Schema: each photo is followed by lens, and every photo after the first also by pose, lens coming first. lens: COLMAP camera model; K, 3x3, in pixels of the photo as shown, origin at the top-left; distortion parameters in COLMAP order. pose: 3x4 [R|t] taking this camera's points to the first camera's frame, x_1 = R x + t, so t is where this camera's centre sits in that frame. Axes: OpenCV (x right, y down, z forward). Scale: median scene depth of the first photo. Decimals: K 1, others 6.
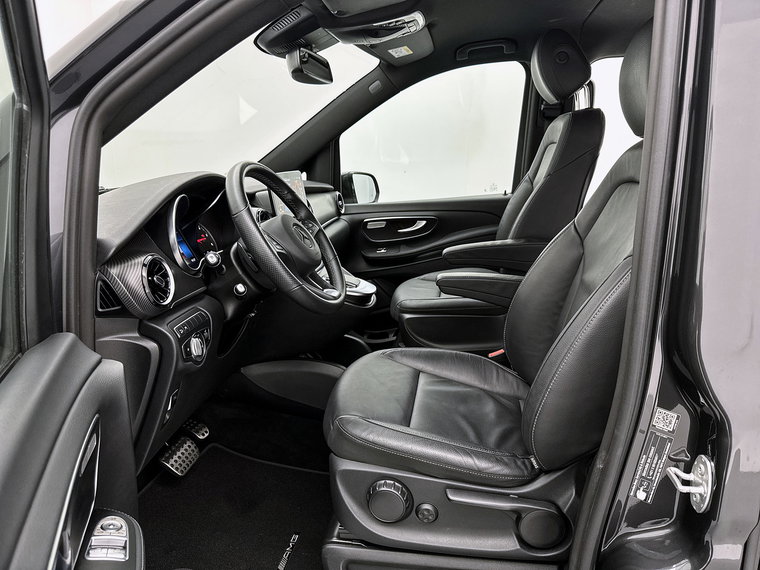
lens RADIAL K [[539.6, 0, 379.8], [0, 539.6, 288.8], [0, 0, 1]] dist [0.043689, -0.003346]
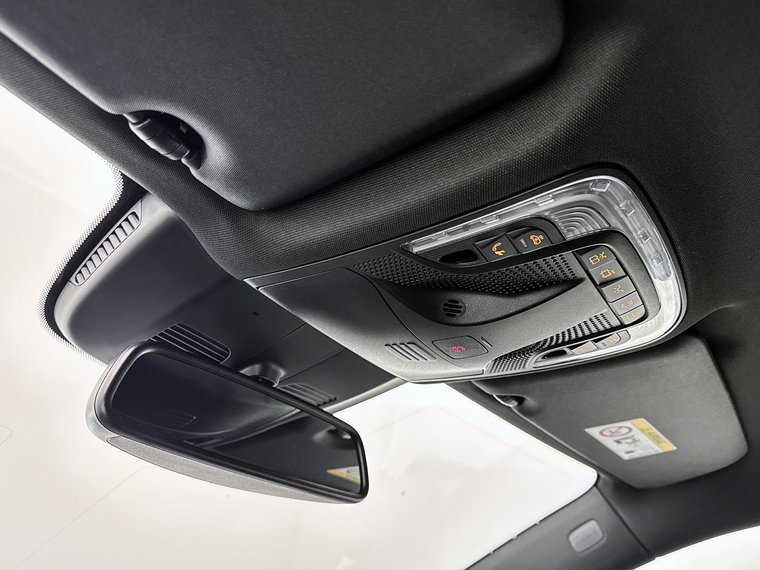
lens RADIAL K [[595.3, 0, 378.7], [0, 595.3, 286.1], [0, 0, 1]] dist [0.005882, 0.003540]
pose [[0.900691, -0.054452, -0.431035, 0.053115], [-0.249436, 0.747499, -0.615652, -0.208280], [0.355722, 0.662028, 0.659683, 0.553117]]
